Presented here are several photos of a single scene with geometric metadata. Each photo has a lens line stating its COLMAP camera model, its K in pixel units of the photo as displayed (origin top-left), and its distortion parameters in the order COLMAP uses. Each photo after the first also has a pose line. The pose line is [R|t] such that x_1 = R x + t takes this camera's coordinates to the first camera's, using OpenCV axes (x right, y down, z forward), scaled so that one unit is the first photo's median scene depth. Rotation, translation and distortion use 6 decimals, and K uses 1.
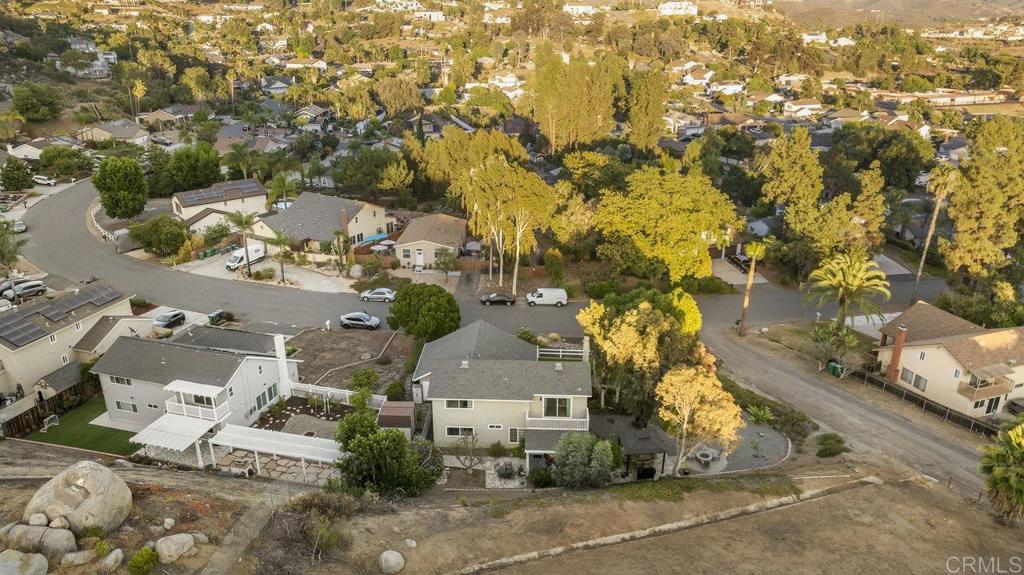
lens RADIAL K [[717.8, 0, 516.7], [0, 717.8, 288.8], [0, 0, 1]] dist [-0.031170, 0.024988]
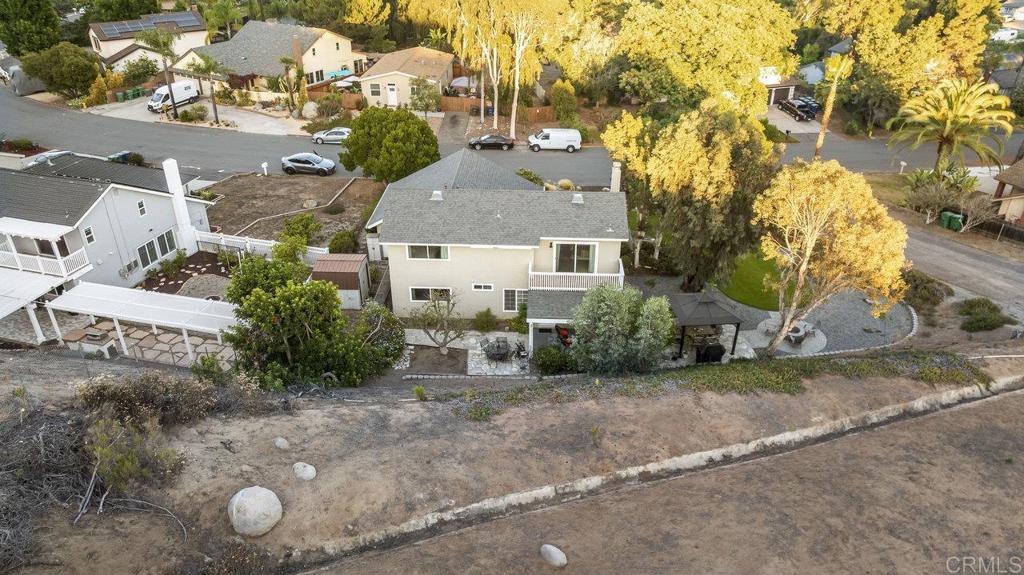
lens RADIAL K [[717.8, 0, 517.7], [0, 717.8, 289.3], [0, 0, 1]] dist [-0.031170, 0.024988]
pose [[0.999995, 0.002167, 0.002130, 0.001100], [-0.002439, 0.990586, 0.136867, 0.076843], [-0.001813, -0.136872, 0.990587, 0.249544]]
